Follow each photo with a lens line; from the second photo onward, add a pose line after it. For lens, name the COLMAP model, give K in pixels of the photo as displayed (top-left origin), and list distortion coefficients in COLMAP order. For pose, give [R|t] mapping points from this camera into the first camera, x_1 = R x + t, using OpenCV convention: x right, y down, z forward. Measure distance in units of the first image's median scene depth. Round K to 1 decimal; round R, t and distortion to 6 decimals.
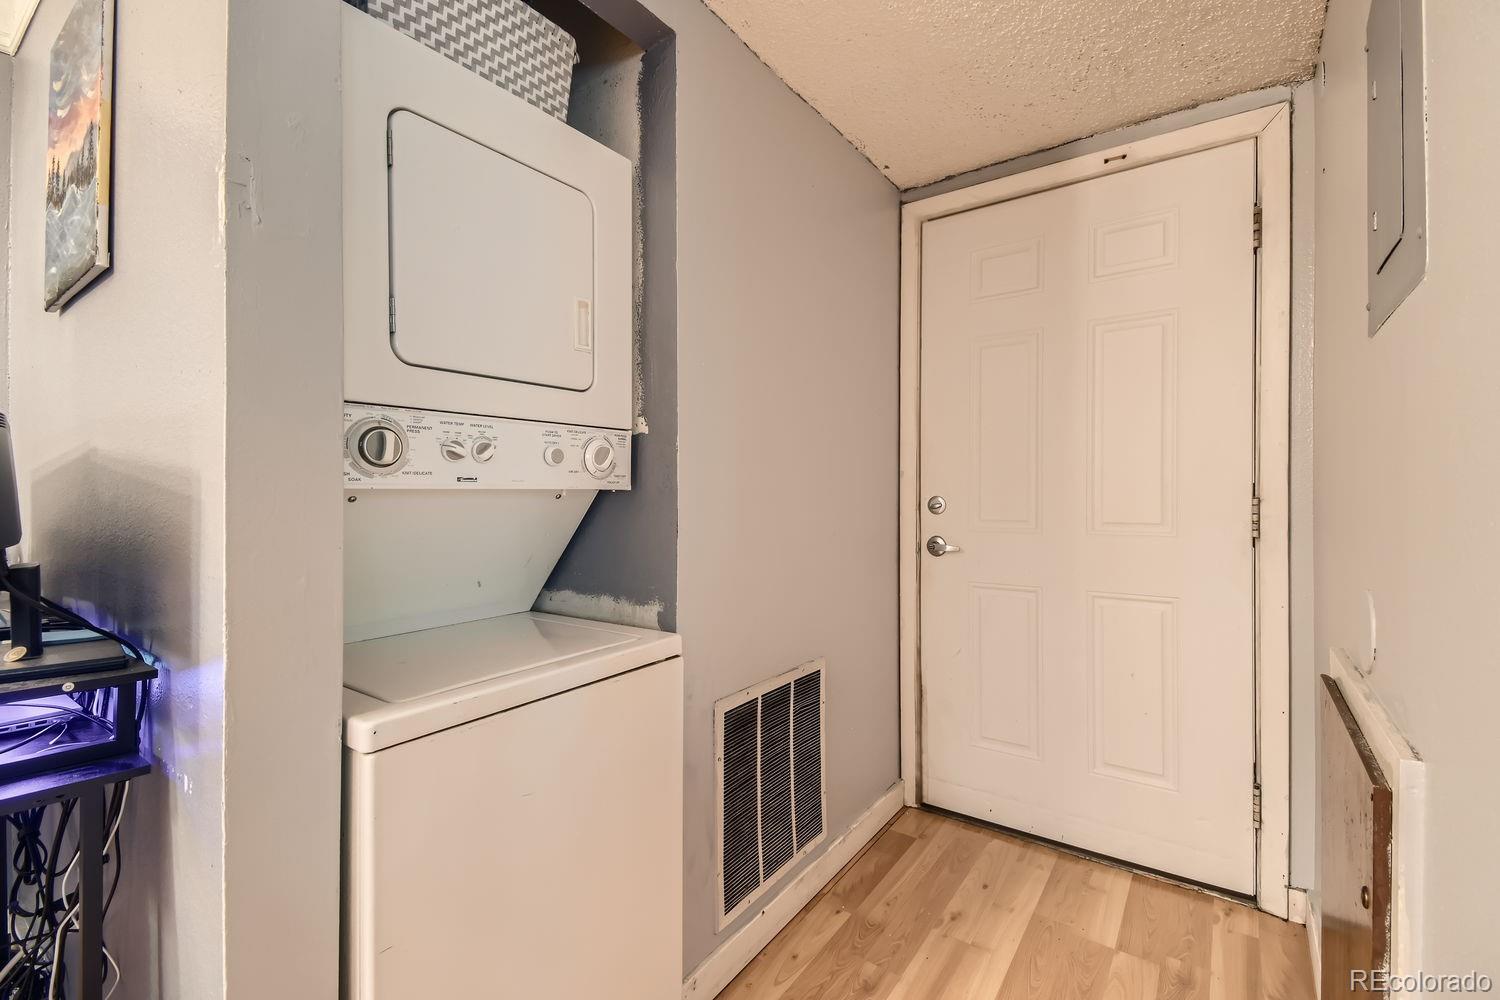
lens RADIAL K [[661.8, 0, 758.0], [0, 661.8, 499.6], [0, 0, 1]] dist [0.018883, -0.000570]
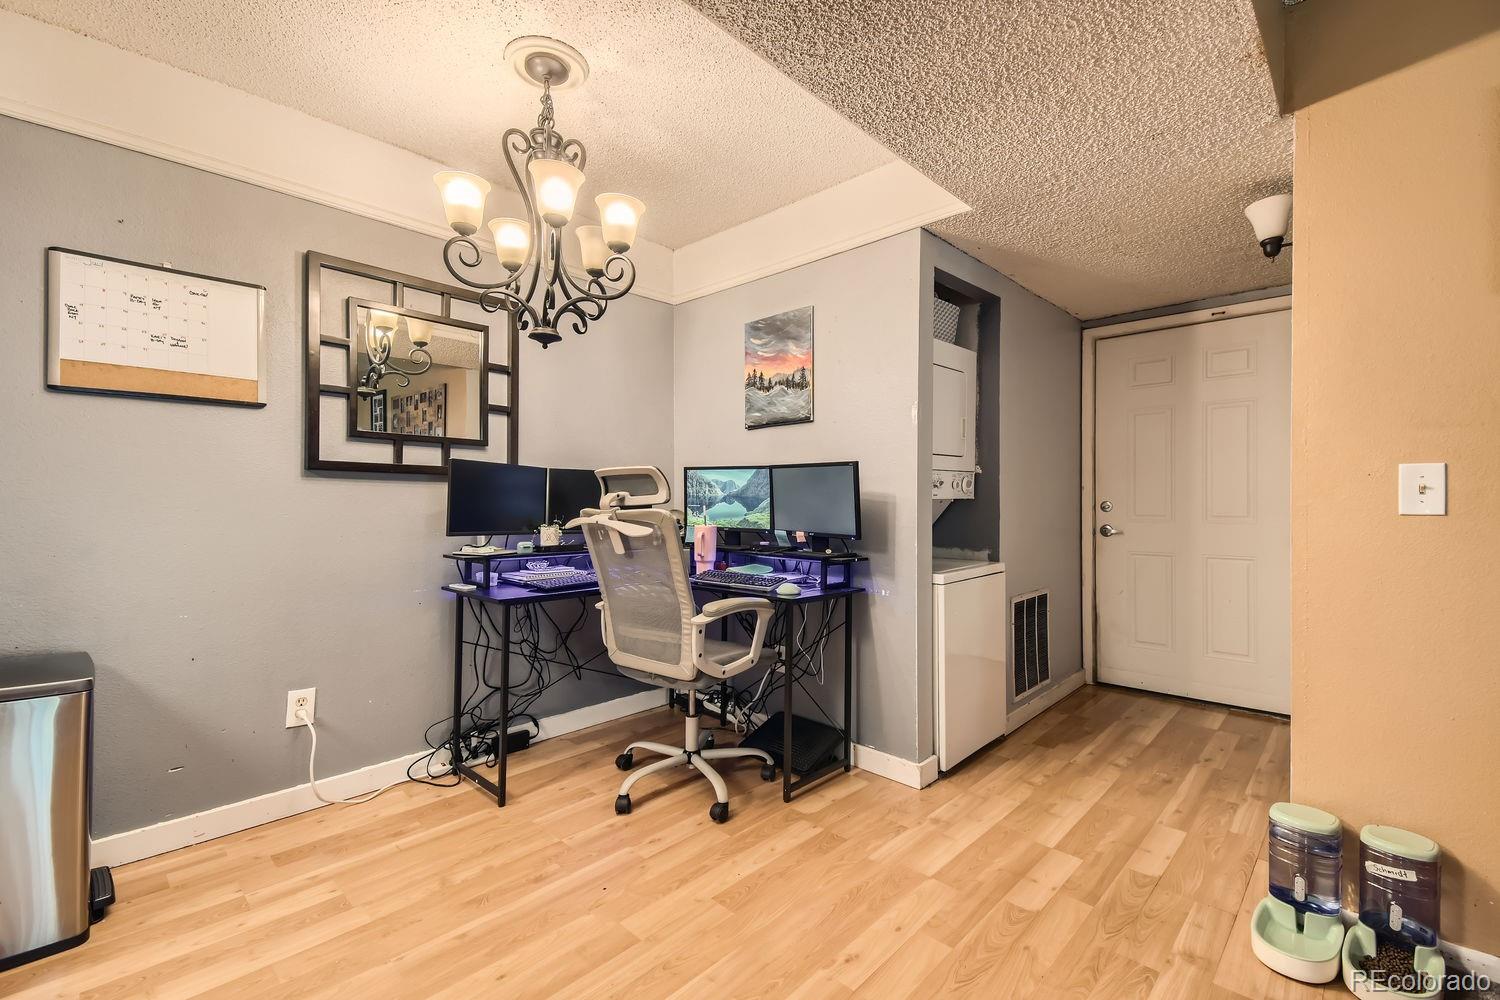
lens RADIAL K [[661.8, 0, 746.1], [0, 661.8, 500.4], [0, 0, 1]] dist [0.018883, -0.000570]
pose [[0.988021, -0.002789, -0.154294, -0.431048], [0.002353, 0.999993, -0.003011, -0.004167], [0.154301, 0.002612, 0.988020, -0.942685]]
